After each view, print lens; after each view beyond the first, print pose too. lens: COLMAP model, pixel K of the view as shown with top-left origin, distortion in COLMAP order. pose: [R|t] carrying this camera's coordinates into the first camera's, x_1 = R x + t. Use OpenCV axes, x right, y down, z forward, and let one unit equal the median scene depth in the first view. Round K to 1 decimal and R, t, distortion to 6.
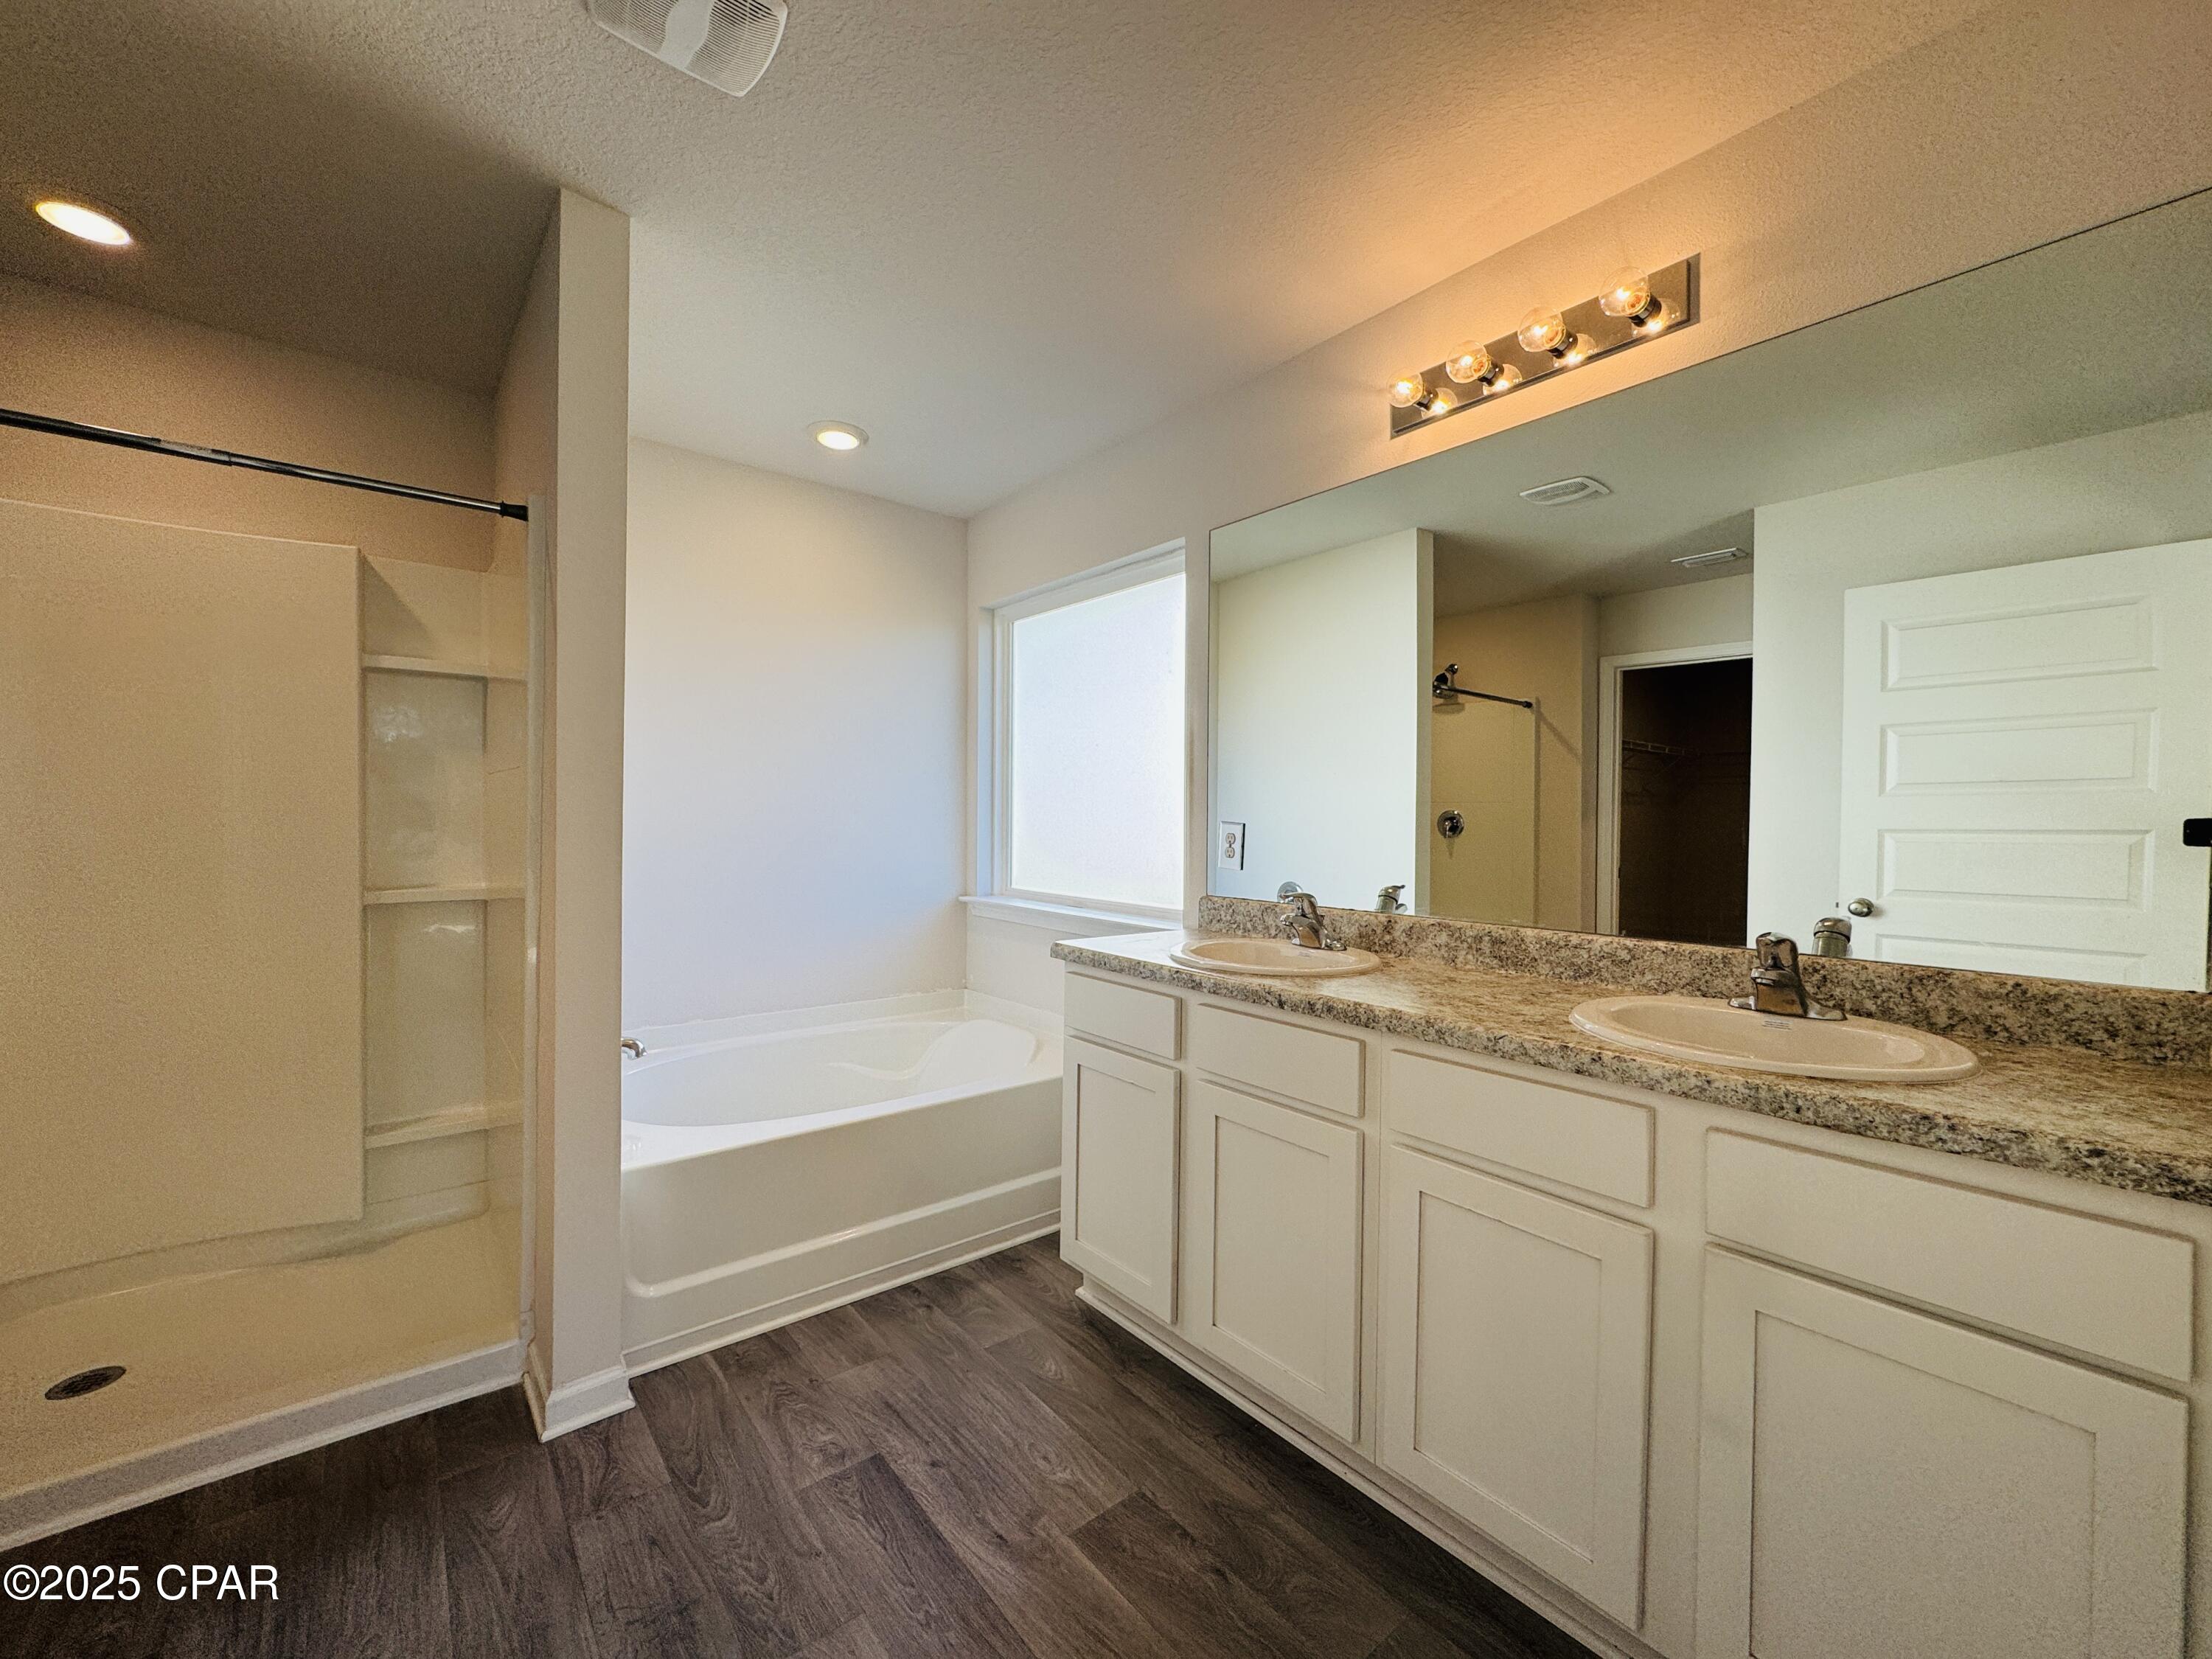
lens RADIAL K [[880.4, 0, 1106.0], [0, 880.4, 829.5], [0, 0, 1]] dist [-0.002305, 0.000078]
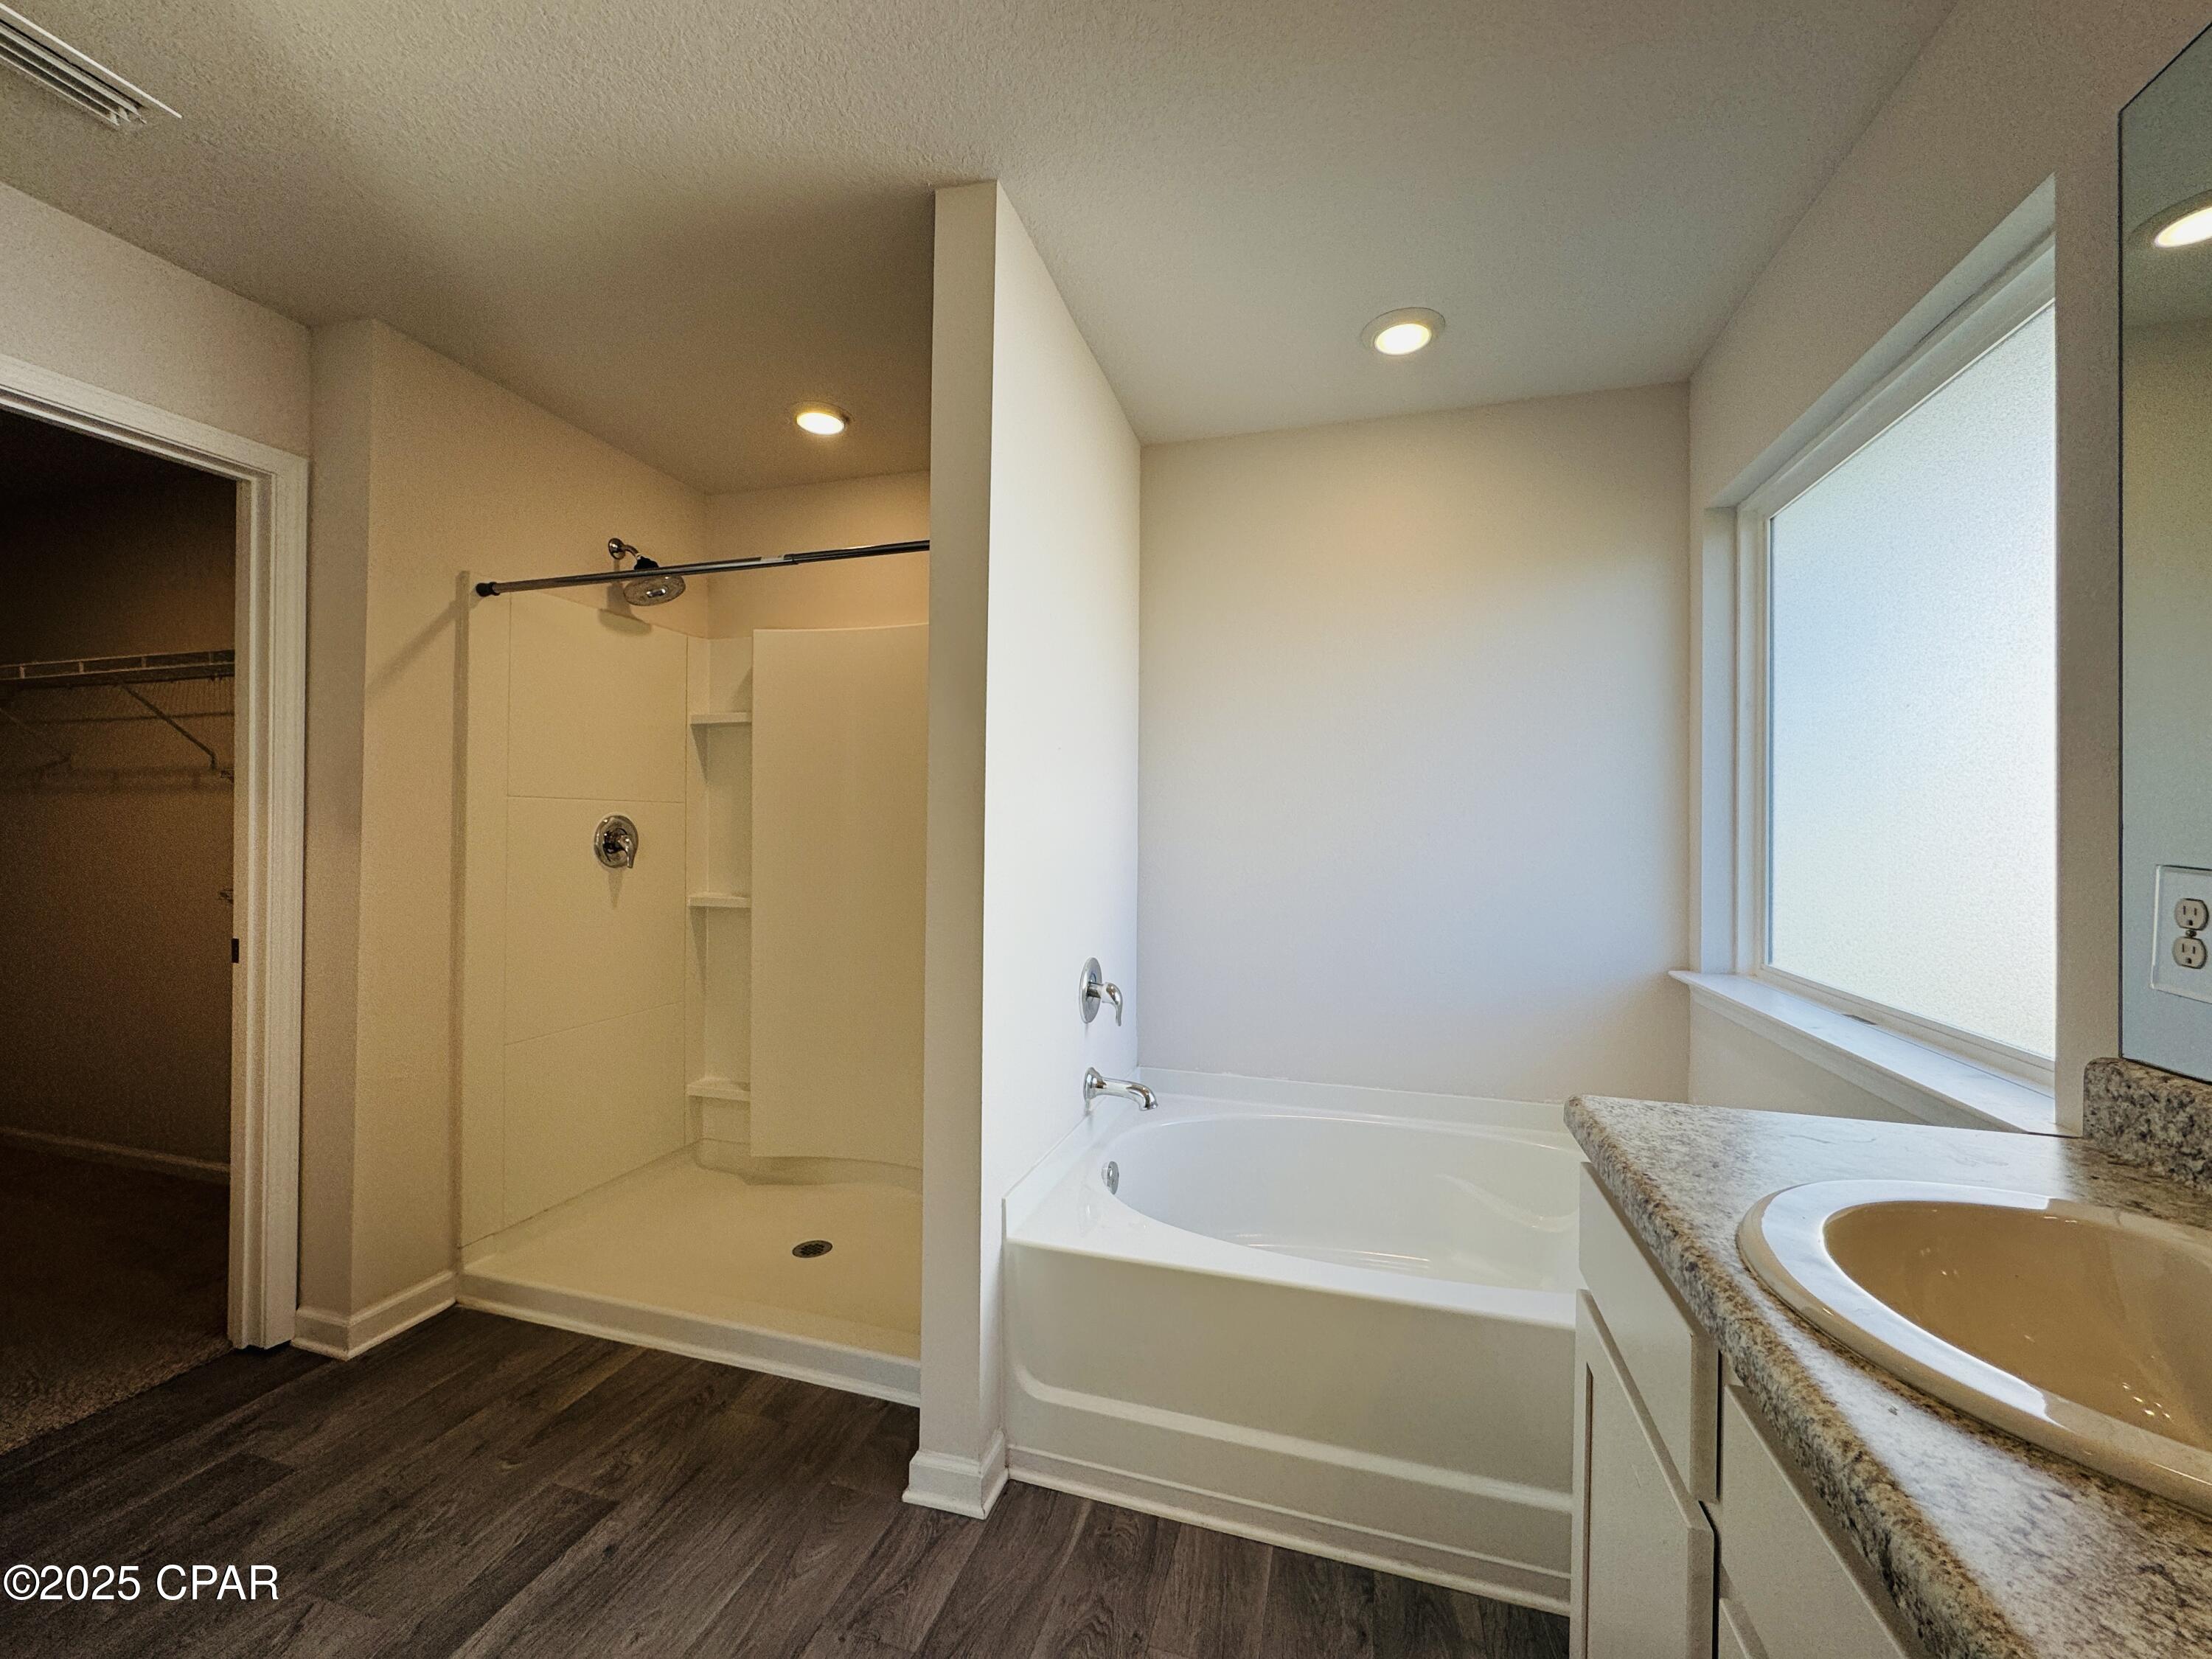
lens RADIAL K [[880.4, 0, 1106.0], [0, 880.4, 829.5], [0, 0, 1]] dist [-0.002305, 0.000078]
pose [[0.557648, -0.008196, -0.830037, 0.213988], [-0.012332, 0.999759, -0.018156, -0.013252], [0.829986, 0.020361, 0.557412, 0.483690]]
